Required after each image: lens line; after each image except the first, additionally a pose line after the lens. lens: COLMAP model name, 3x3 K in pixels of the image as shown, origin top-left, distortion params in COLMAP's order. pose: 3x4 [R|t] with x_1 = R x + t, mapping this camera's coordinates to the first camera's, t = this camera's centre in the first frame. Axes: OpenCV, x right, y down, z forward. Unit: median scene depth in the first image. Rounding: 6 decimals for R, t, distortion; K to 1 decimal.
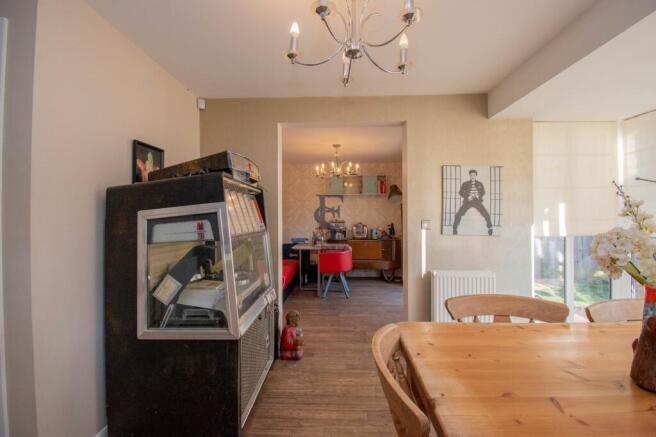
lens RADIAL K [[290.6, 0, 328.0], [0, 290.6, 218.5], [0, 0, 1]] dist [0.001018, 0.000011]
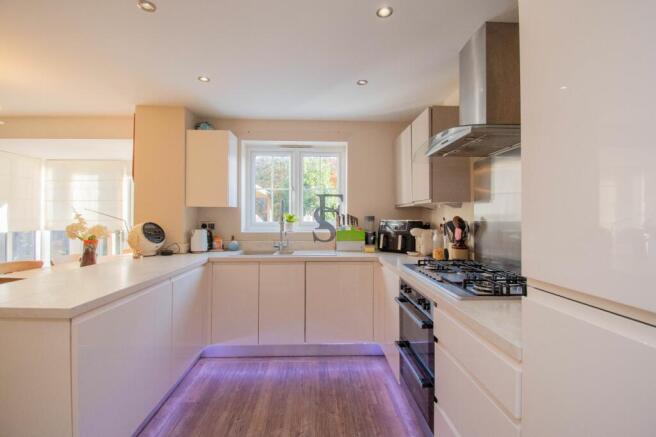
lens RADIAL K [[290.6, 0, 328.0], [0, 290.6, 218.5], [0, 0, 1]] dist [0.001018, 0.000011]
pose [[-0.066007, 0.007448, 0.997791, -0.514715], [0.001501, 0.999972, -0.007365, 0.003696], [-0.997818, 0.001012, -0.066016, -0.337662]]
